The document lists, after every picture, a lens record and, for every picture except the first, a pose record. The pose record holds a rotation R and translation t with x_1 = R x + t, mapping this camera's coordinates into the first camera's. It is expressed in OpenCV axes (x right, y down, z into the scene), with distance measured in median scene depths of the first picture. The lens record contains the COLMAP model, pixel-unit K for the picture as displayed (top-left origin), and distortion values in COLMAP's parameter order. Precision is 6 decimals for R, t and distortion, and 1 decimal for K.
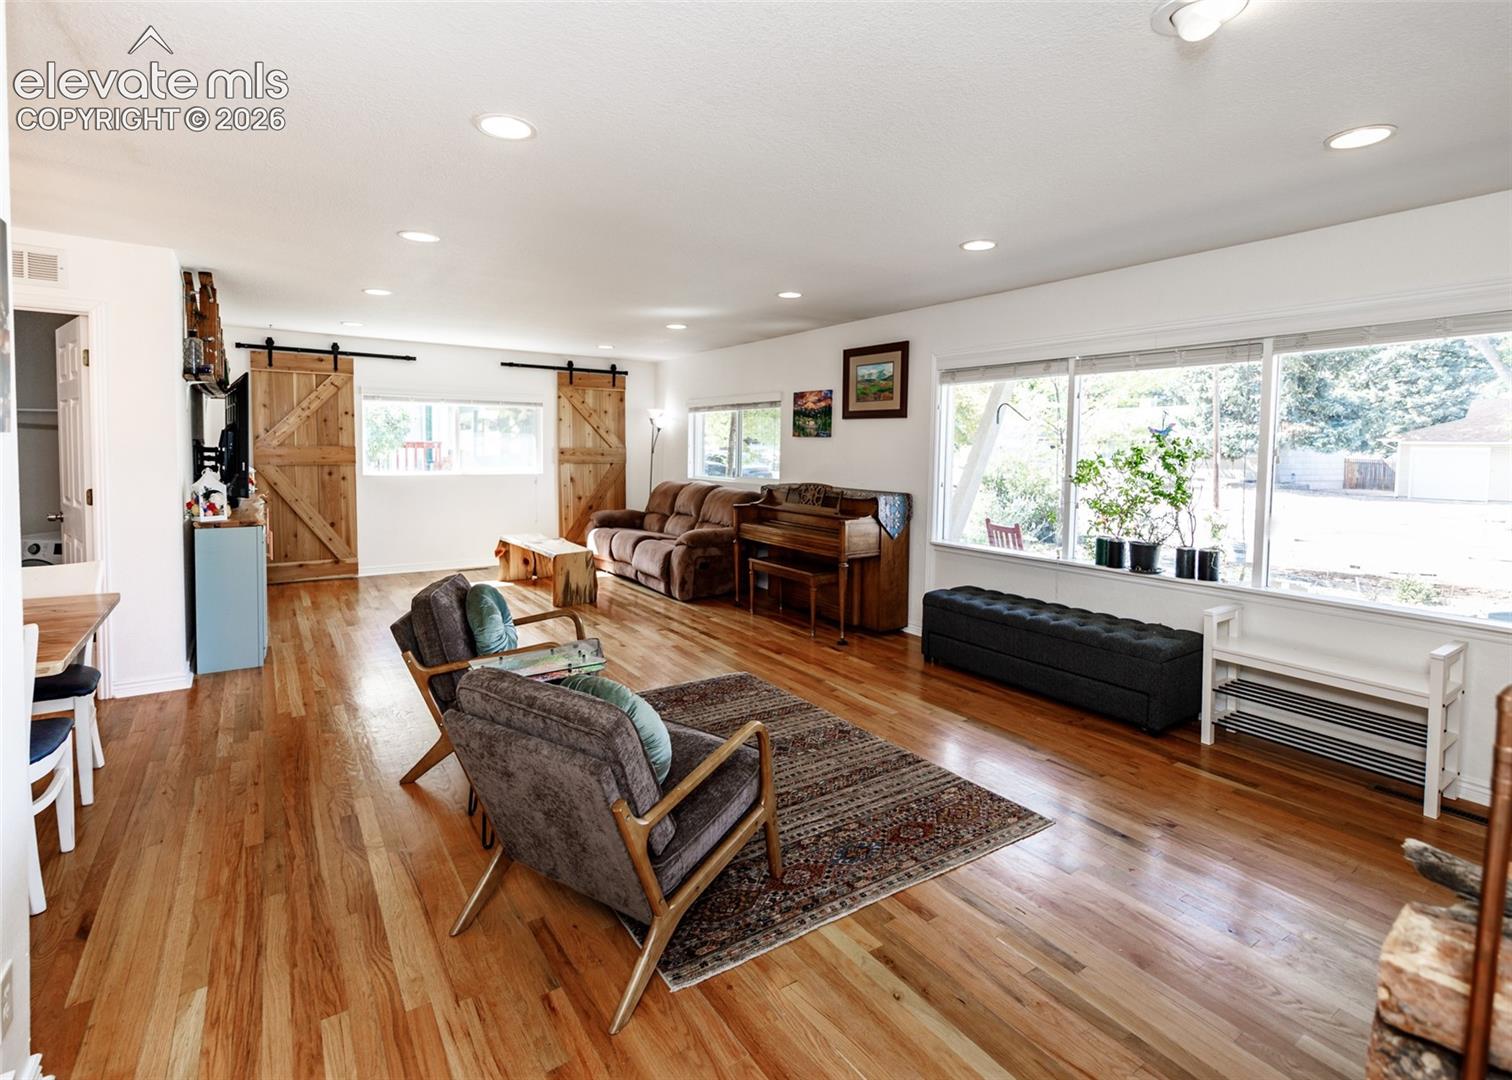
lens RADIAL K [[726.0, 0, 751.9], [0, 726.0, 472.9], [0, 0, 1]] dist [0.017553, -0.002800]
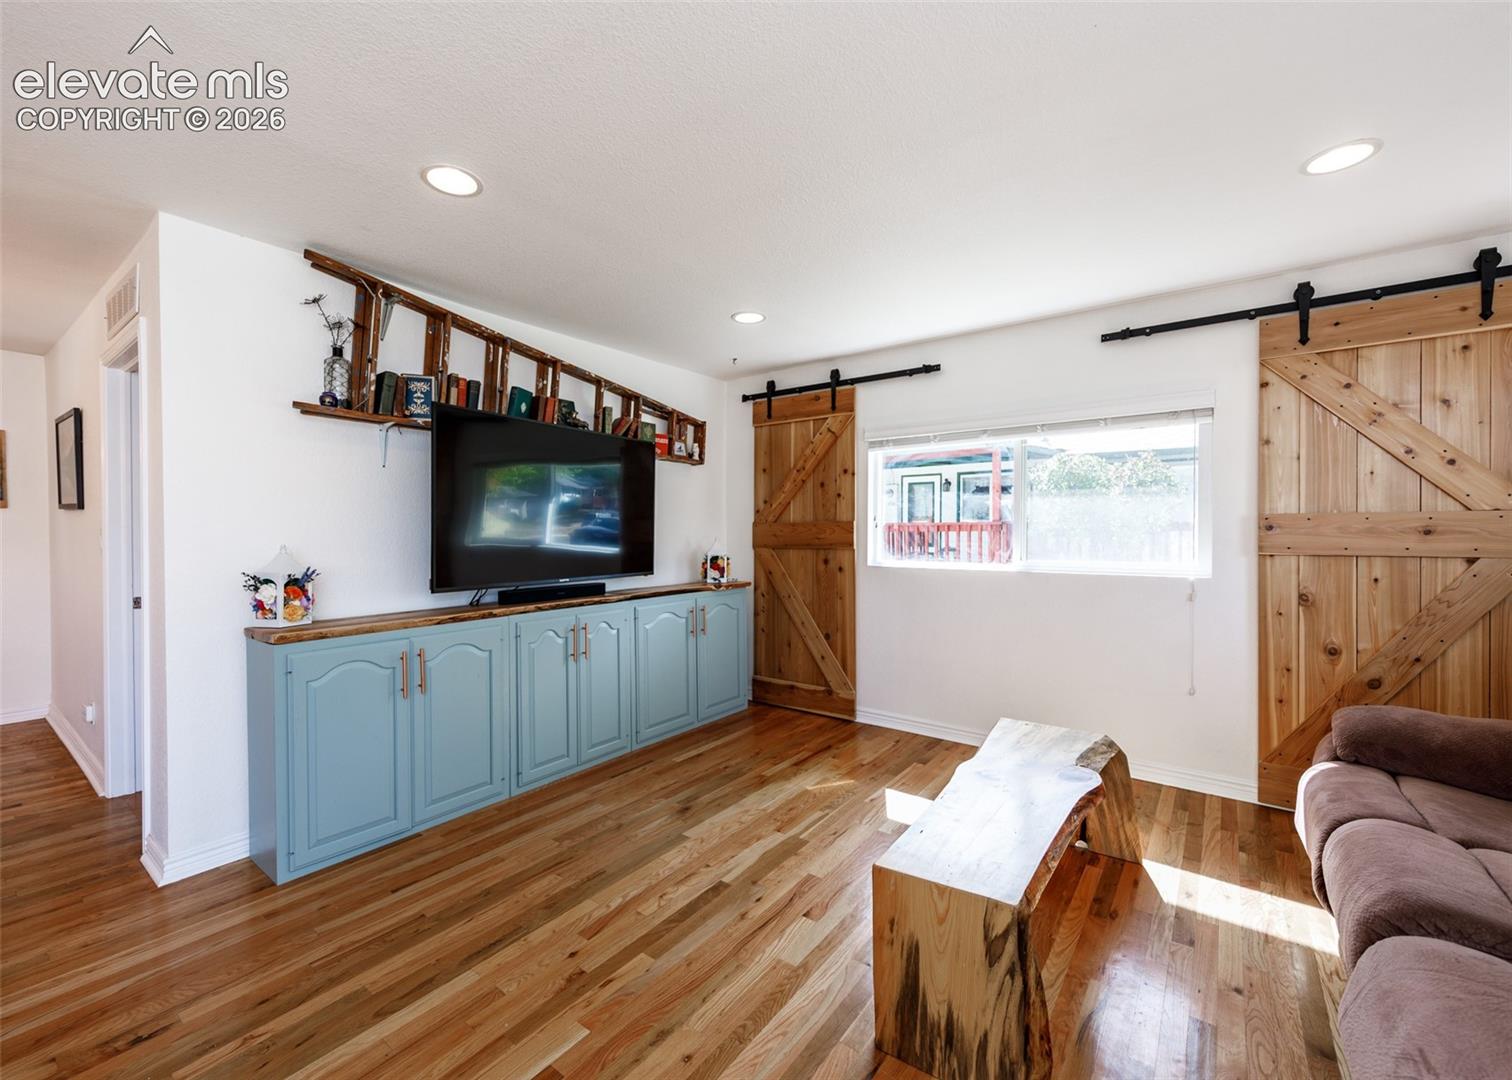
lens RADIAL K [[640.1, 0, 724.1], [0, 640.1, 538.3], [0, 0, 1]] dist [-0.002695, 0.000530]
pose [[0.321945, -0.000949, -0.946758, -0.038018], [-0.029419, 0.999507, -0.011006, -0.011073], [0.946301, 0.031396, 0.321759, 0.698151]]
